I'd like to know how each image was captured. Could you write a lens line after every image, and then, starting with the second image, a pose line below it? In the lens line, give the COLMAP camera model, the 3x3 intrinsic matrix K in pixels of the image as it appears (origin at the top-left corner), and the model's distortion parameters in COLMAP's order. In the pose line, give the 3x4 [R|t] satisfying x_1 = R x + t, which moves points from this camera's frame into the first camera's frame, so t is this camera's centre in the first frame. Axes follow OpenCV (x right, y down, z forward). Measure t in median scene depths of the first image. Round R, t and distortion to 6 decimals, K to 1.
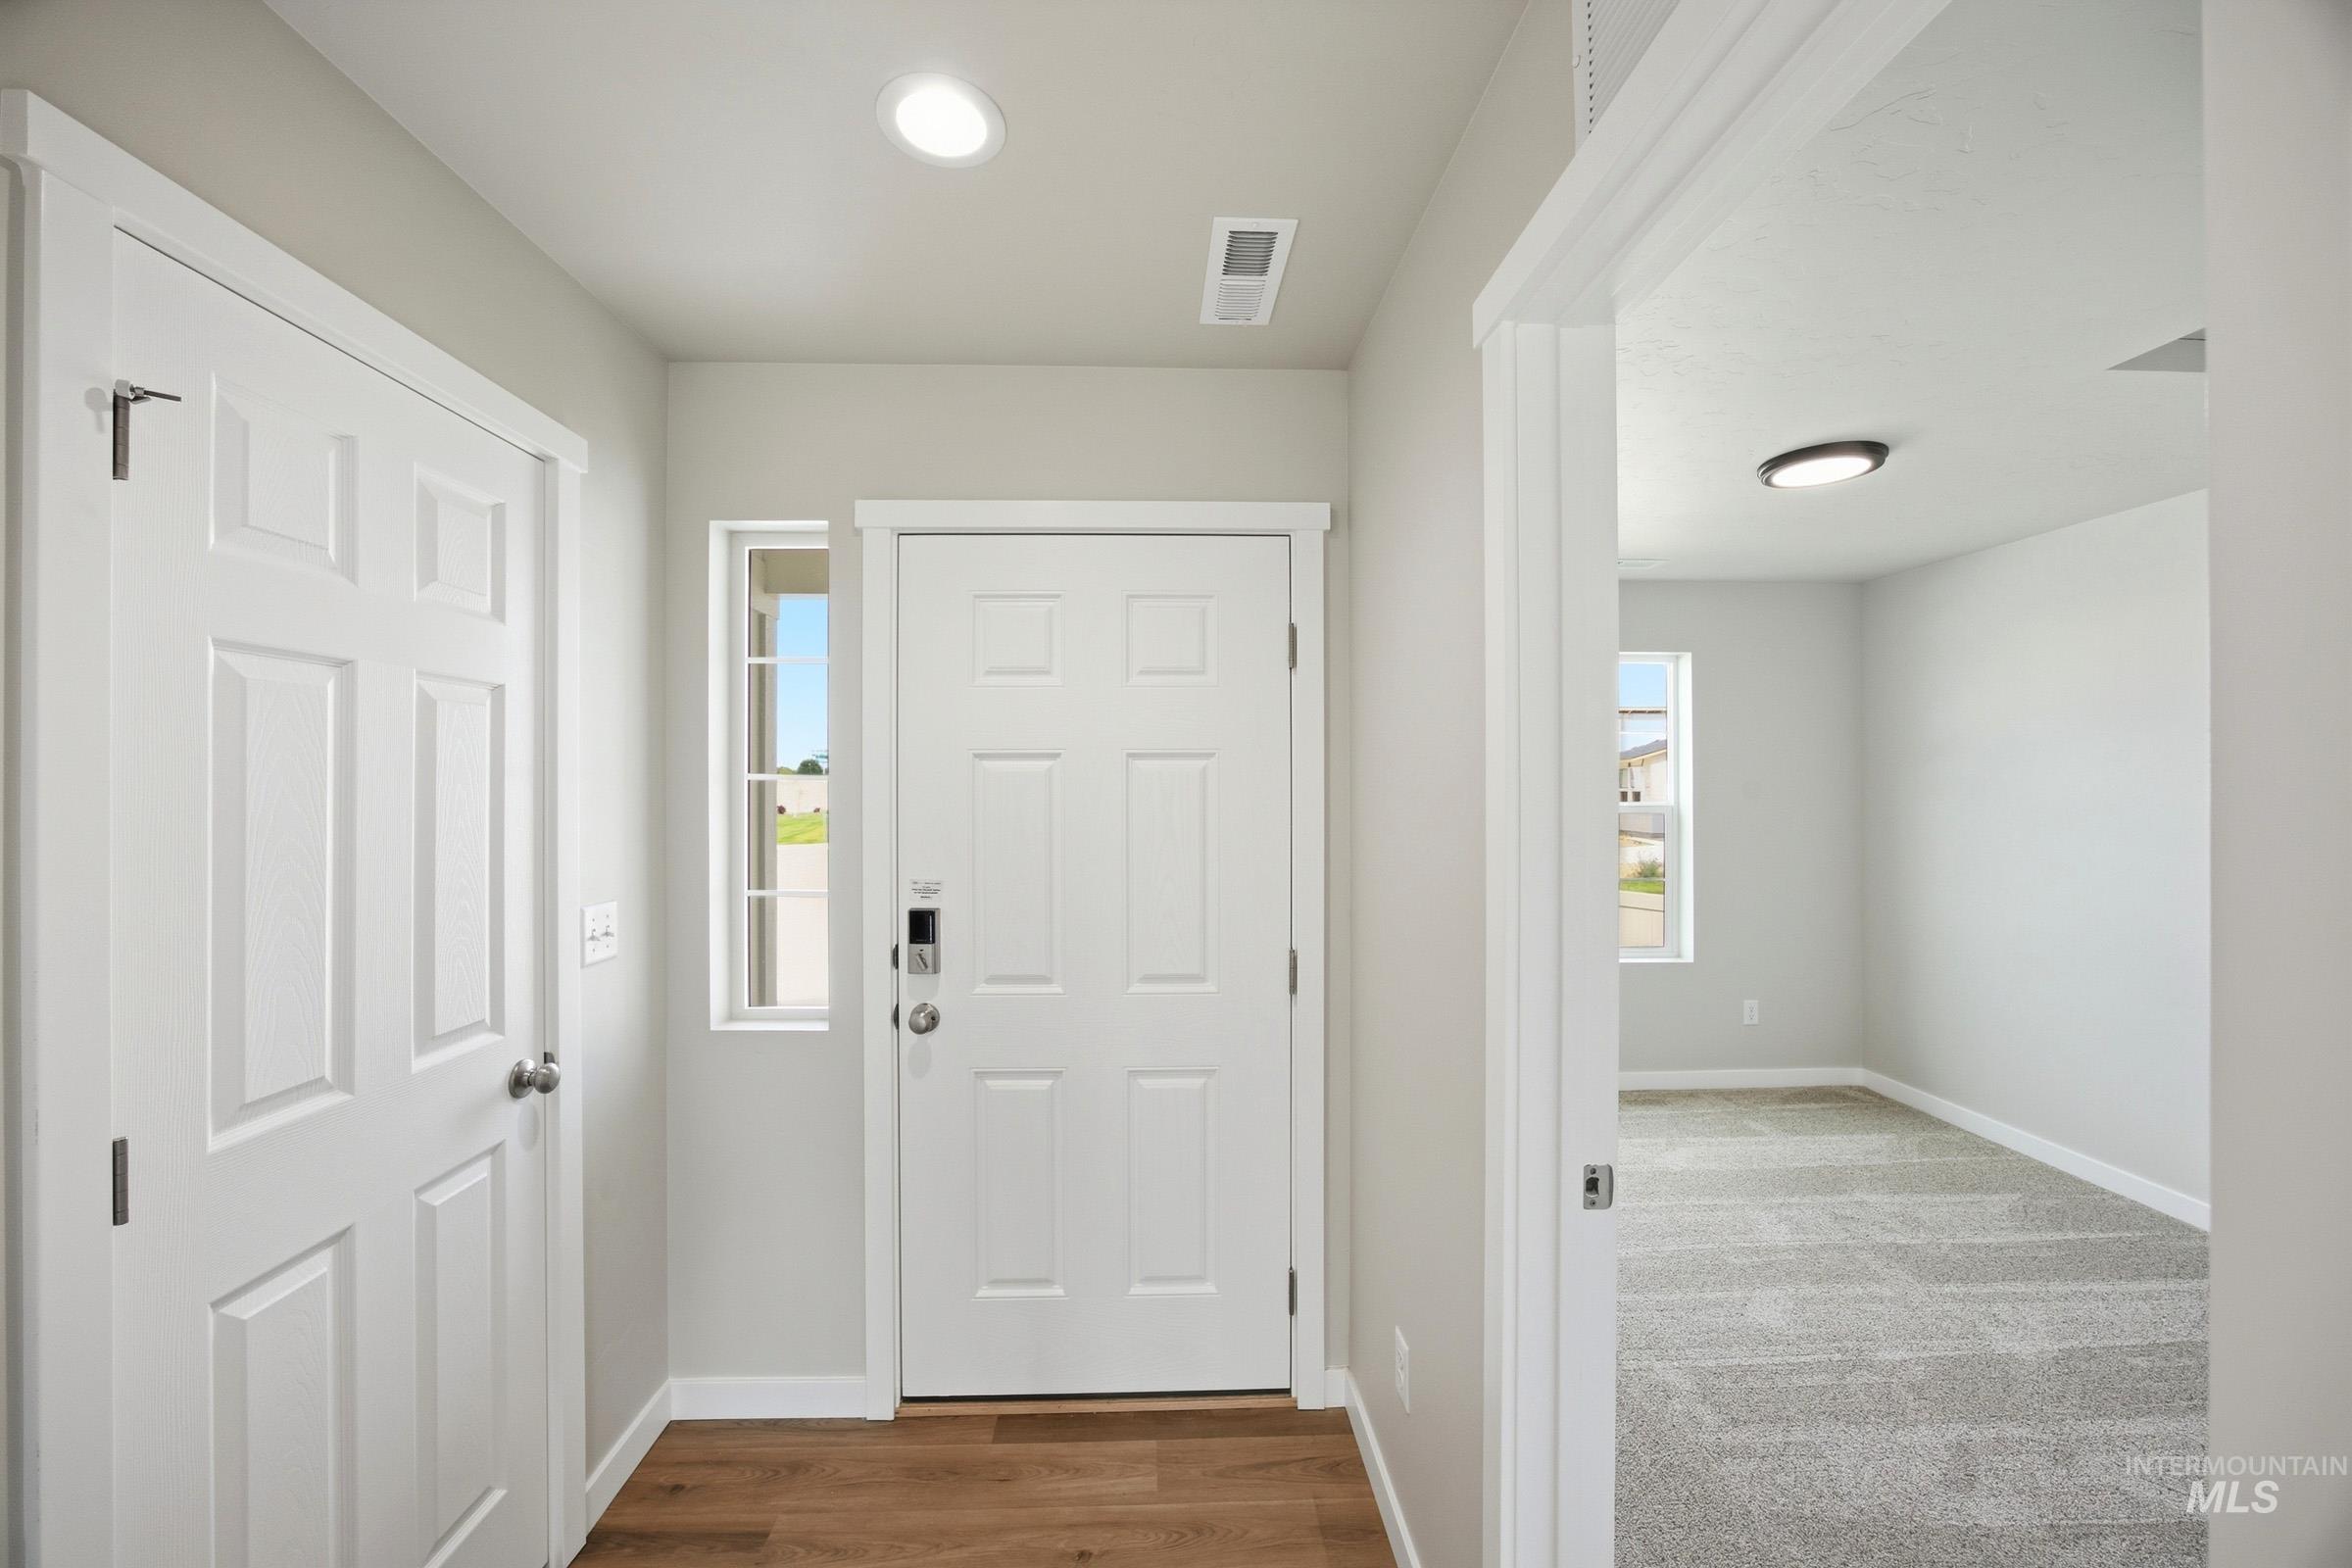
lens RADIAL K [[902.2, 0, 1176.0], [0, 902.2, 784.0], [0, 0, 1]] dist [-0.013731, 0.004364]
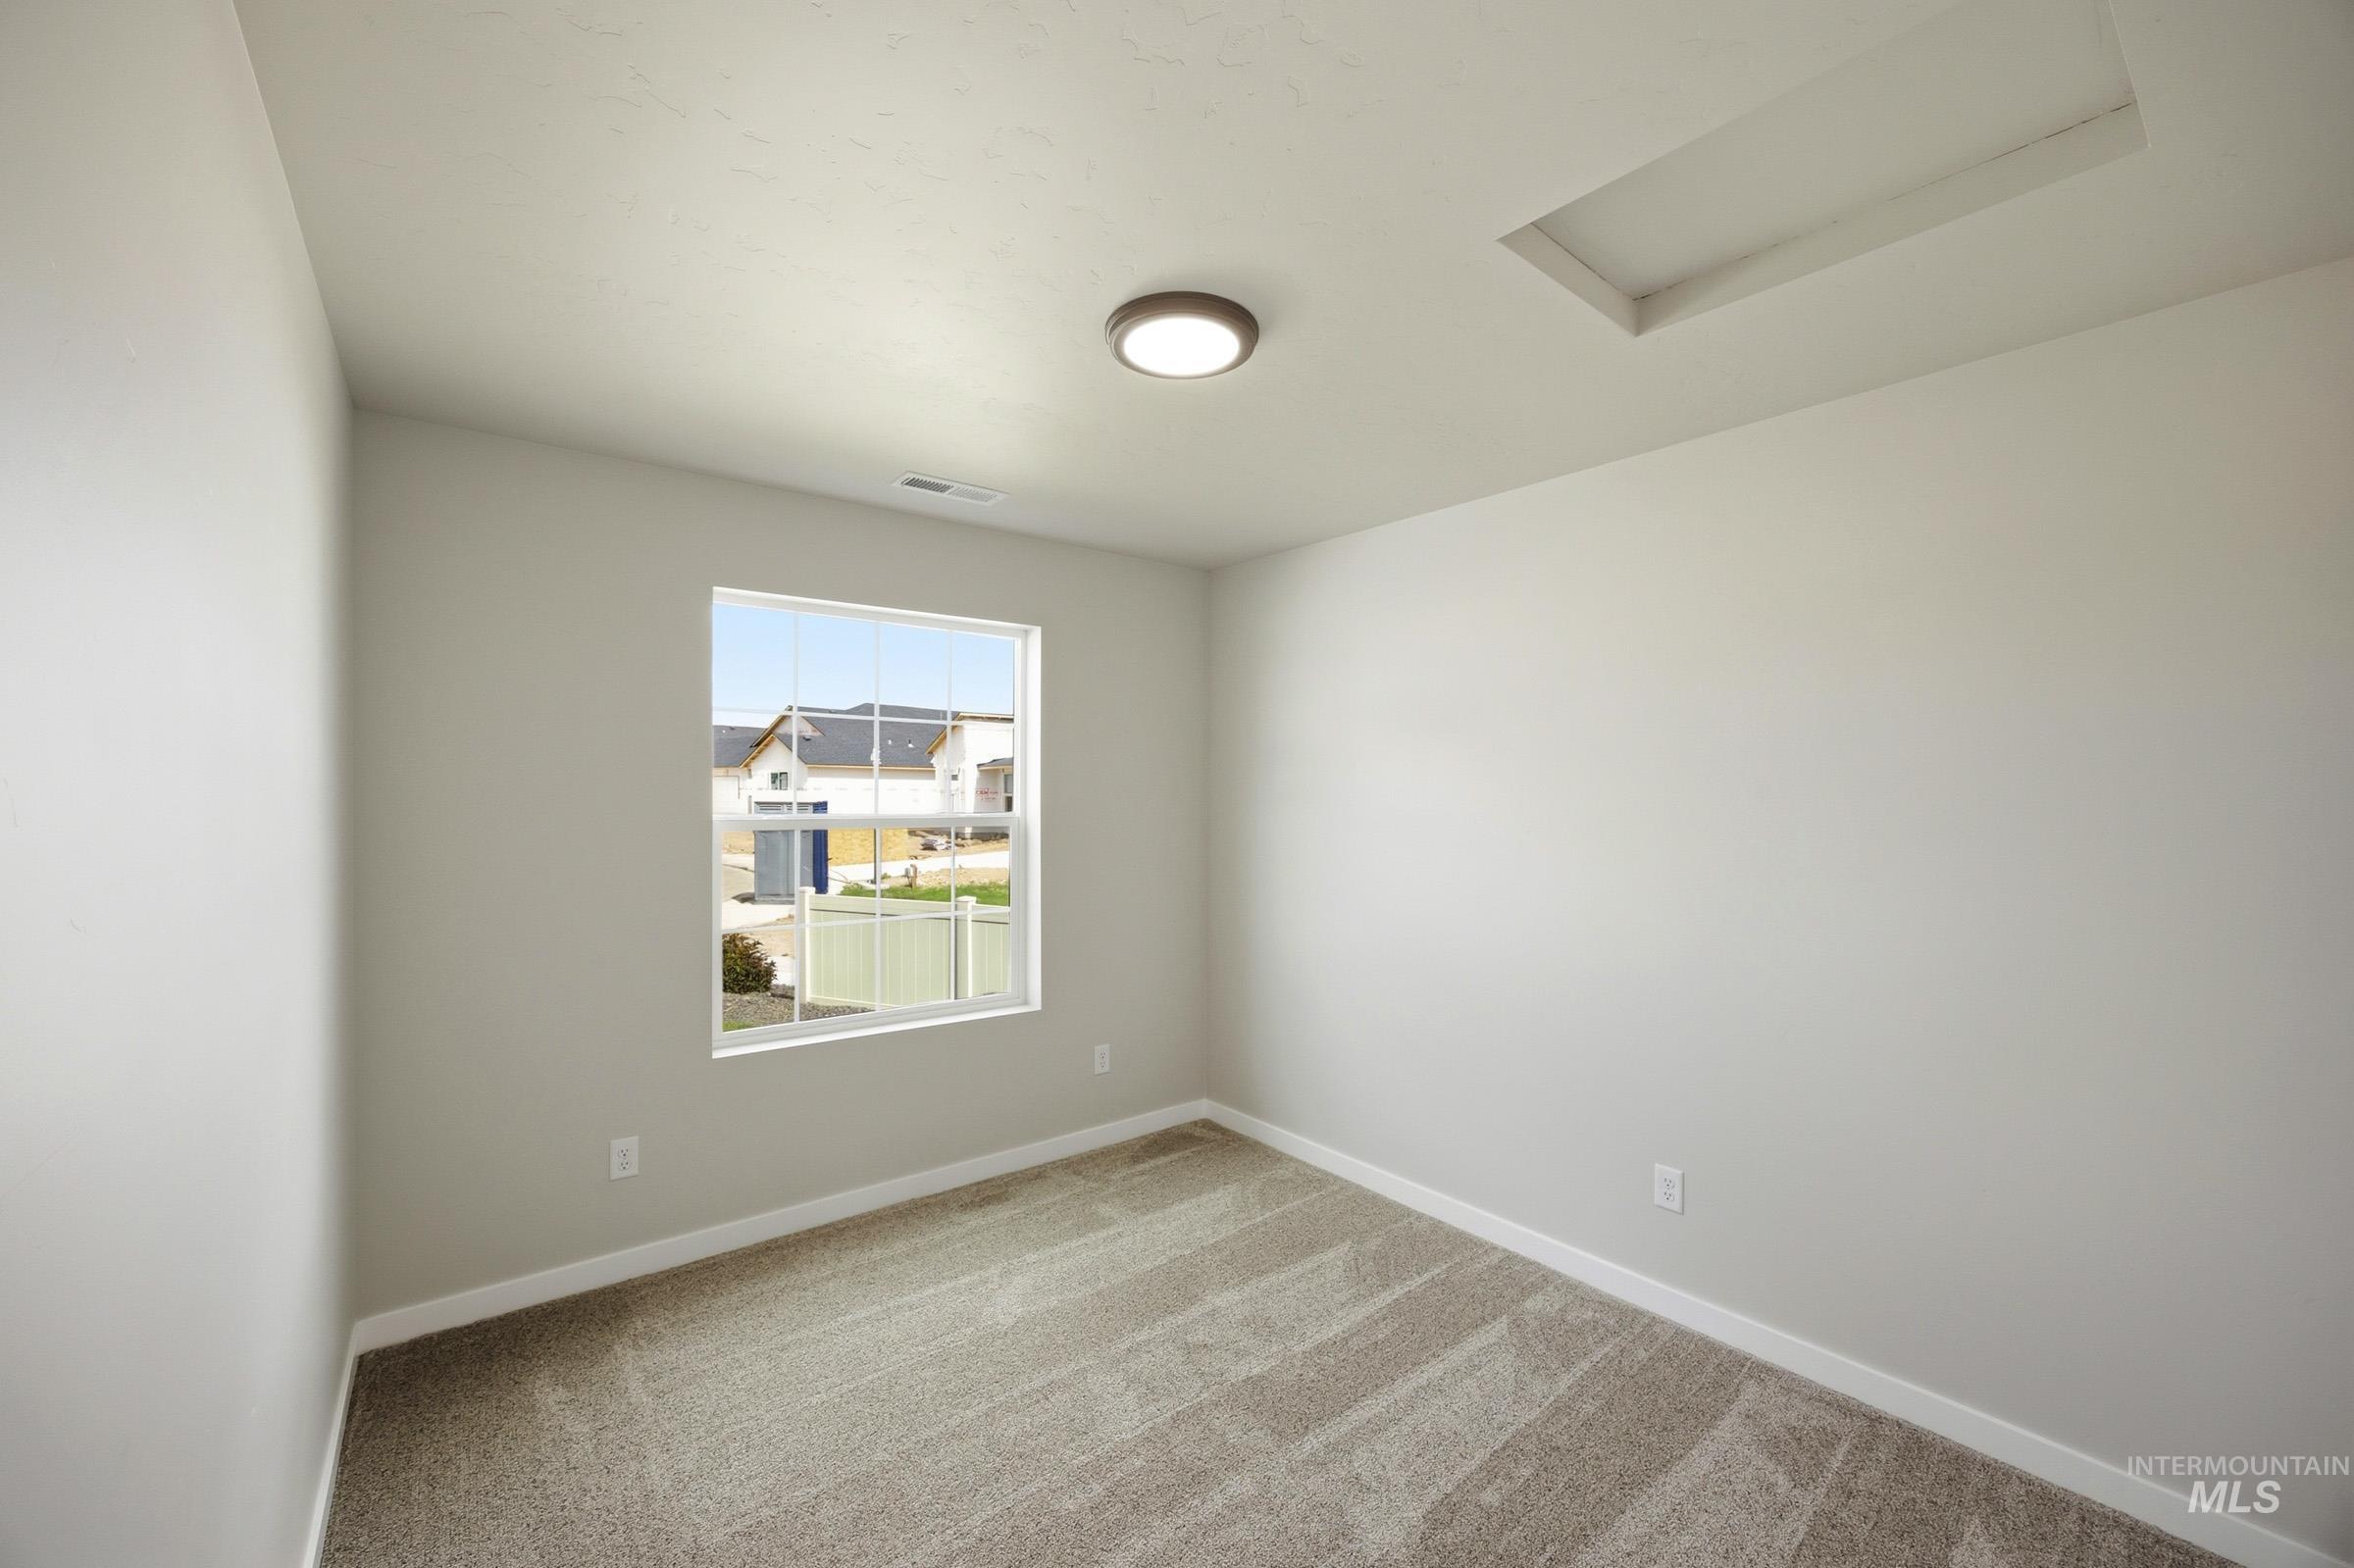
lens RADIAL K [[891.1, 0, 1193.0], [0, 891.1, 785.0], [0, 0, 1]] dist [-0.034918, 0.016759]
pose [[0.793229, 0.006784, 0.608886, 0.262560], [-0.006061, 0.999976, -0.003246, -0.003045], [-0.608894, -0.001116, 0.793251, 0.378155]]
